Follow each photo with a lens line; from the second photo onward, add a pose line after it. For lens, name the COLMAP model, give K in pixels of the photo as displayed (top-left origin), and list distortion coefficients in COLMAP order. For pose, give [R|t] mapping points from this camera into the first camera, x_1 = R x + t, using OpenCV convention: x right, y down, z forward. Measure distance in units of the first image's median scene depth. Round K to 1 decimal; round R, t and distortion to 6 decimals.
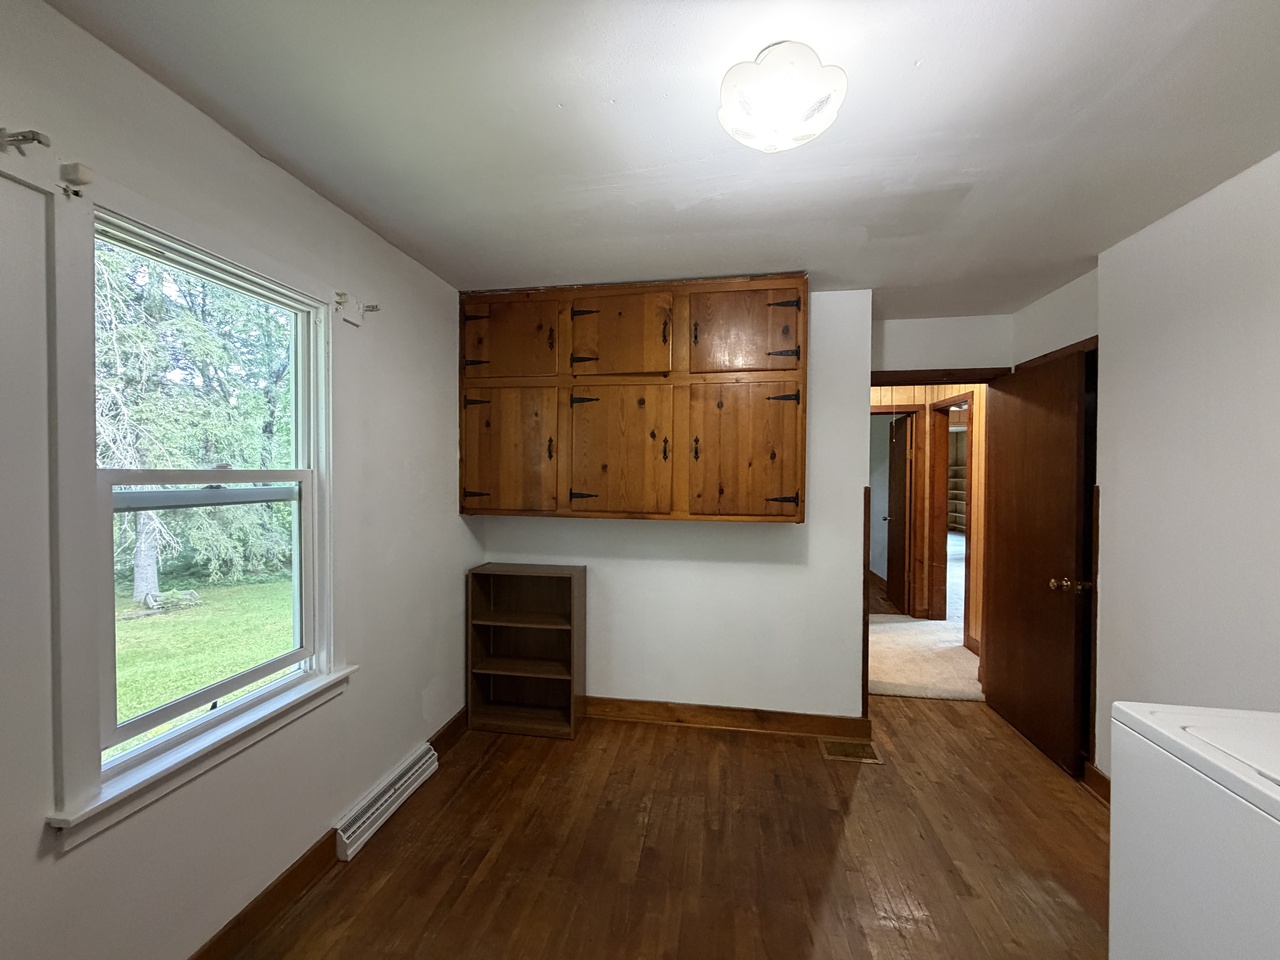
lens RADIAL K [[508.3, 0, 637.4], [0, 508.3, 480.1], [0, 0, 1]] dist [0.000446, 0.000076]
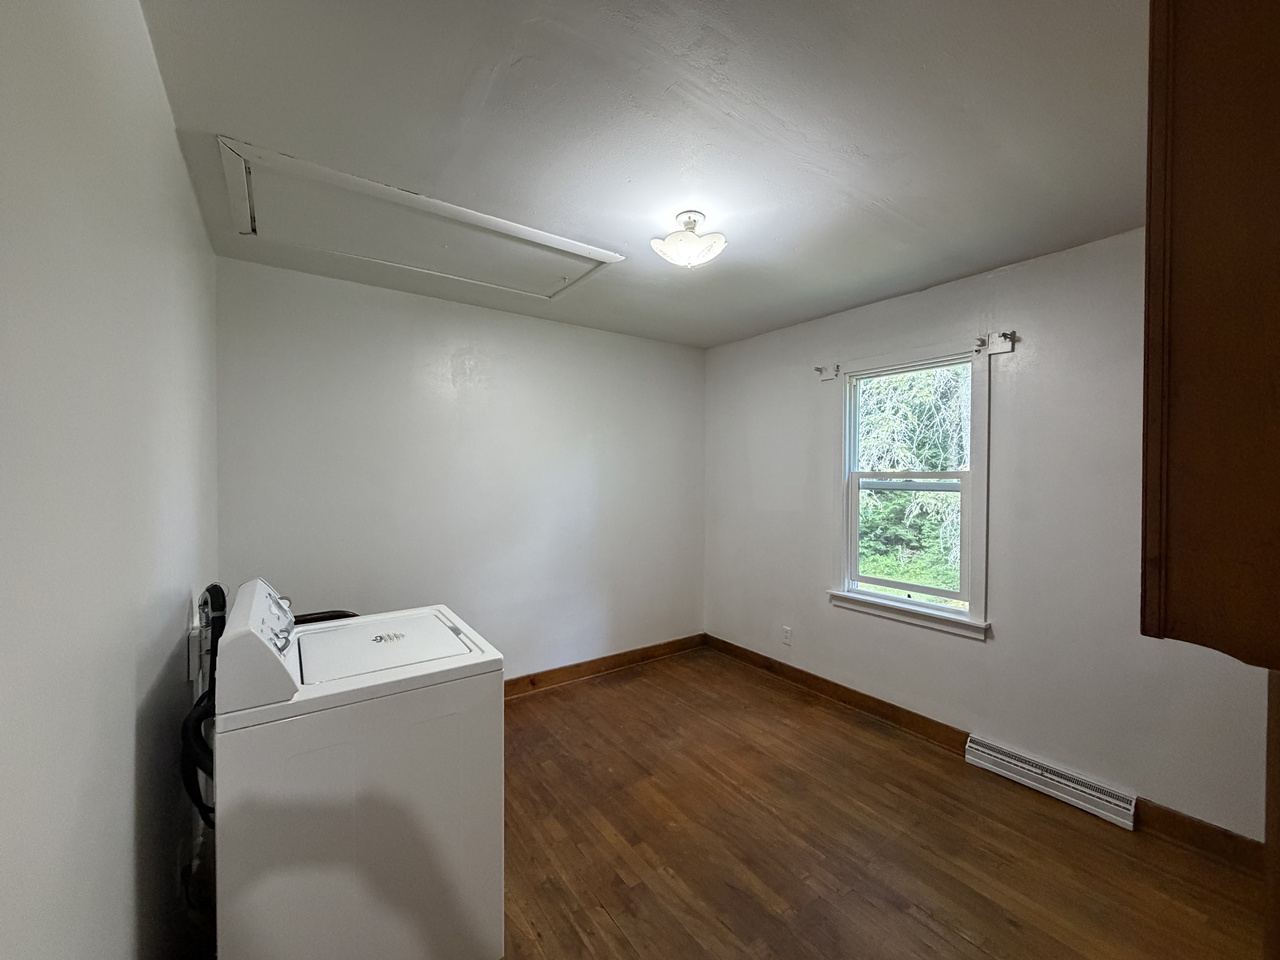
lens RADIAL K [[508.3, 0, 637.4], [0, 508.3, 480.1], [0, 0, 1]] dist [0.000446, 0.000076]
pose [[-0.727944, 0.002587, -0.685631, 1.116497], [-0.015763, 0.999665, 0.020508, -0.009809], [0.685455, 0.025736, -0.727660, 1.541060]]
